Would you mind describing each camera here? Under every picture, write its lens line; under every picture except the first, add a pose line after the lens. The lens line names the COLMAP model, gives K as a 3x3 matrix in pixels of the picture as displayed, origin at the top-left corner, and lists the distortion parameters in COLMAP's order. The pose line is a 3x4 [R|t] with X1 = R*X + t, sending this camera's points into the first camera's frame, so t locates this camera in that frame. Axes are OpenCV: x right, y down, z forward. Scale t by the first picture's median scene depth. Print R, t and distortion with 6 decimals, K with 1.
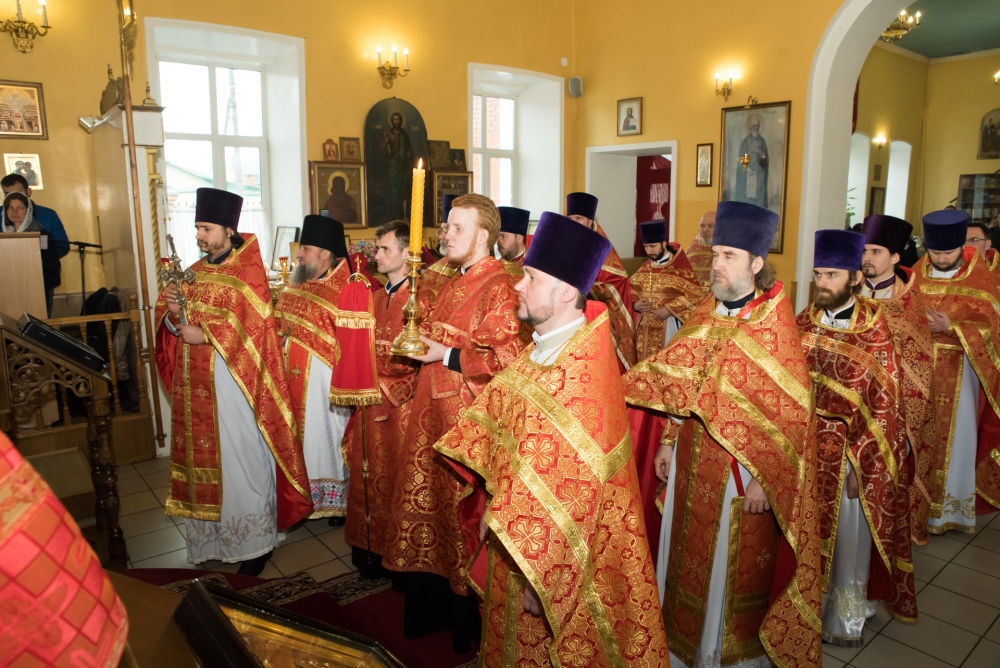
lens RADIAL K [[675.6, 0, 500.0], [0, 675.6, 334.0], [0, 0, 1]] dist [-0.140695, 0.099604]
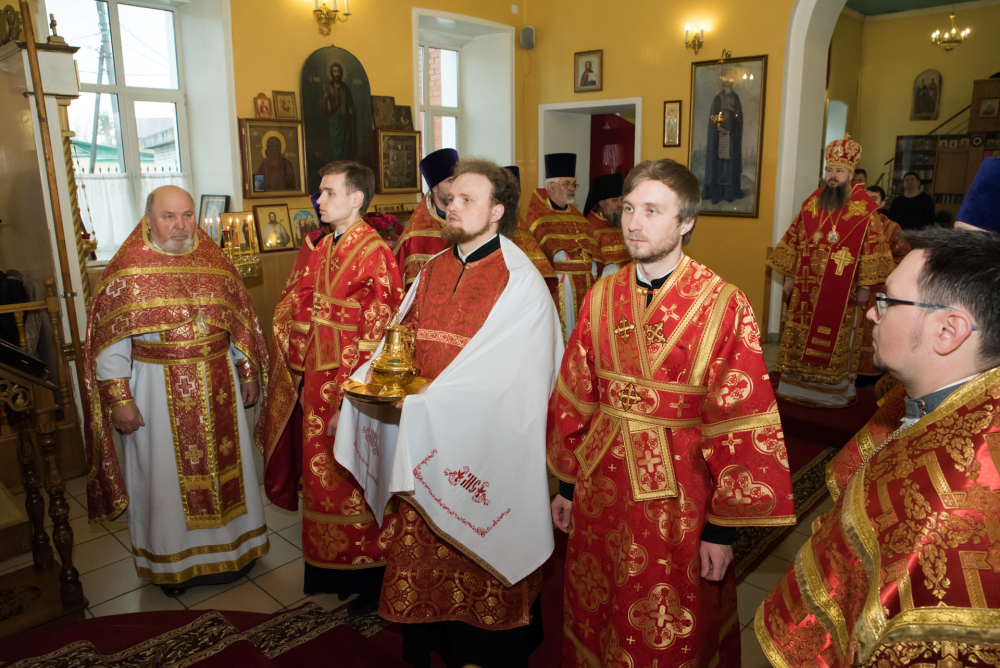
lens RADIAL K [[718.1, 0, 509.3], [0, 718.1, 337.9], [0, 0, 1]] dist [-0.130361, 0.102781]
pose [[0.990257, -0.035147, 0.134740, -0.068571], [0.029359, 0.998569, 0.044709, -0.005286], [-0.136119, -0.040317, 0.989872, 0.035757]]
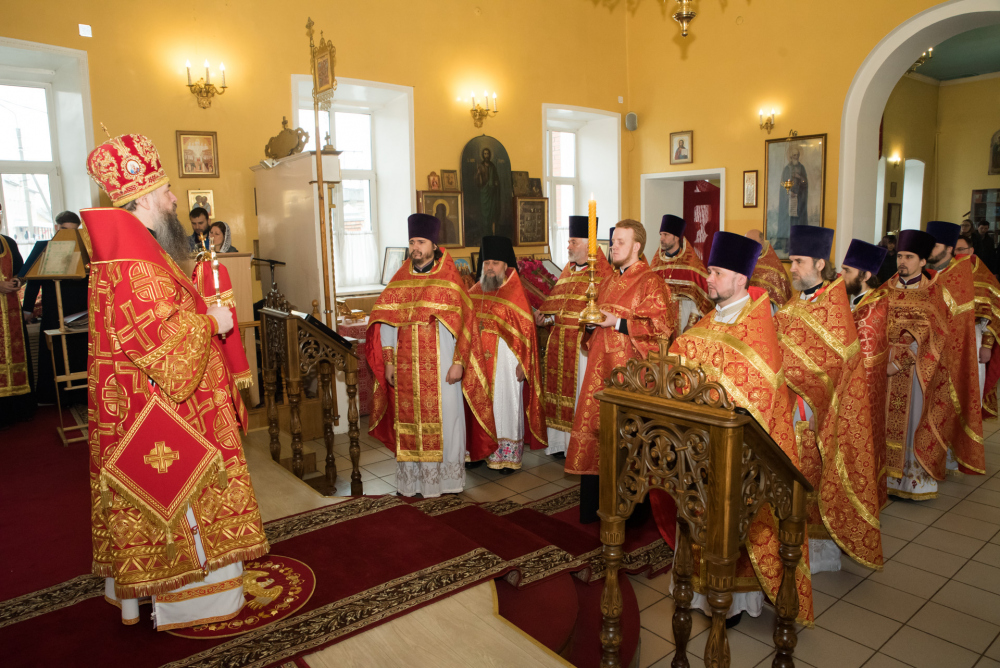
lens RADIAL K [[675.6, 0, 500.0], [0, 675.6, 334.0], [0, 0, 1]] dist [-0.140695, 0.099604]
pose [[0.999730, -0.015963, -0.016858, -0.120898], [0.015425, 0.999383, -0.031547, 0.029278], [0.017351, 0.031278, 0.999360, -0.161004]]
